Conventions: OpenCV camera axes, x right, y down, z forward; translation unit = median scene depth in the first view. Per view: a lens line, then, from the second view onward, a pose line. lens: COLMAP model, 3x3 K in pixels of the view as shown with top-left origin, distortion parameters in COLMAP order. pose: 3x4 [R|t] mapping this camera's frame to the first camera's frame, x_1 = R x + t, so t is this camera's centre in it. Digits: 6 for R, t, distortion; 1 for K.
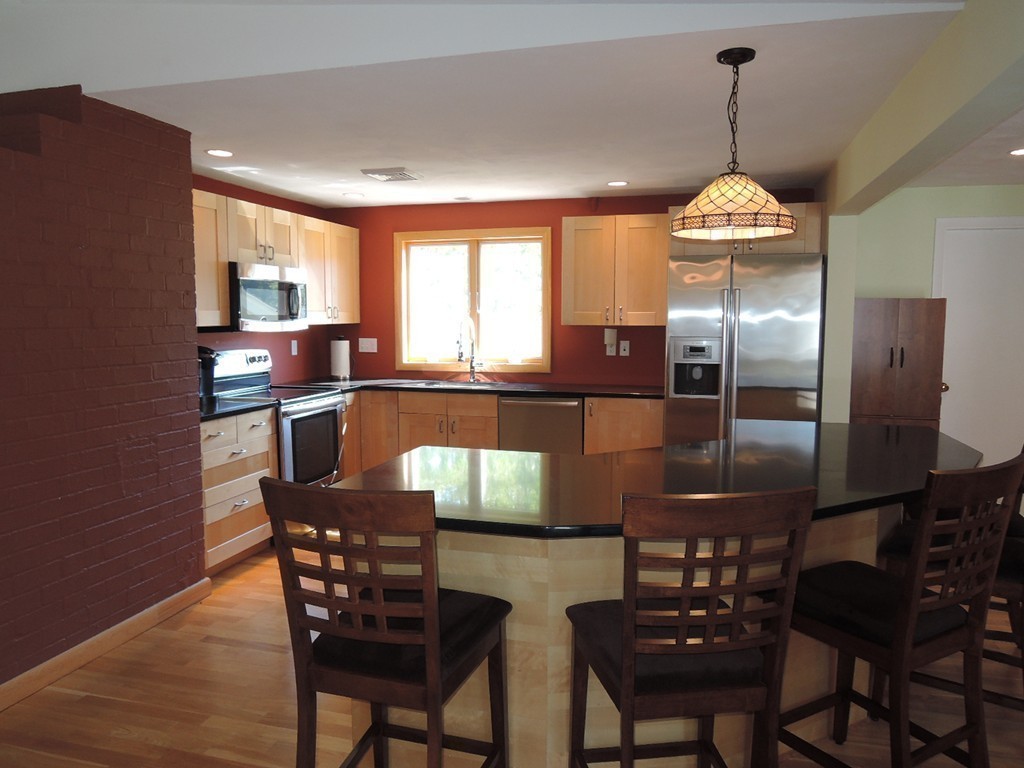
lens RADIAL K [[731.5, 0, 512.0], [0, 731.5, 384.0], [0, 0, 1]] dist [-0.046238, 0.026796]
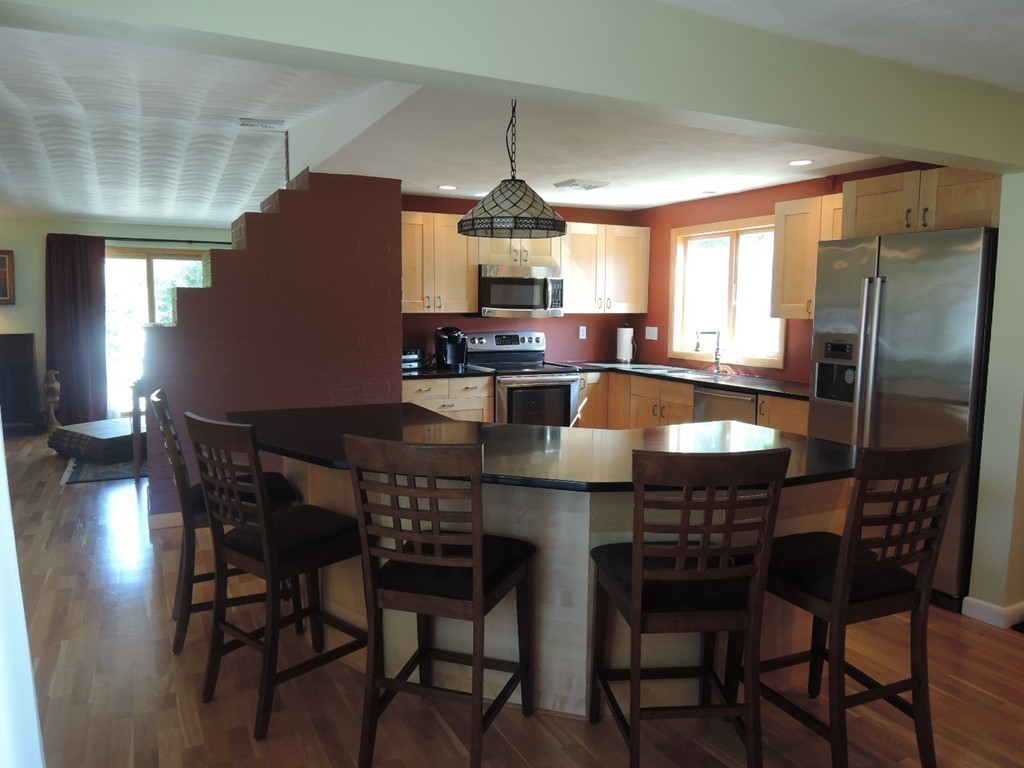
lens RADIAL K [[731.5, 0, 512.0], [0, 731.5, 384.0], [0, 0, 1]] dist [-0.046238, 0.026796]
pose [[0.681938, 0.084981, -0.726456, 0.491823], [-0.075984, 0.996084, 0.045195, -0.011718], [0.727452, 0.024379, 0.685725, 0.105425]]
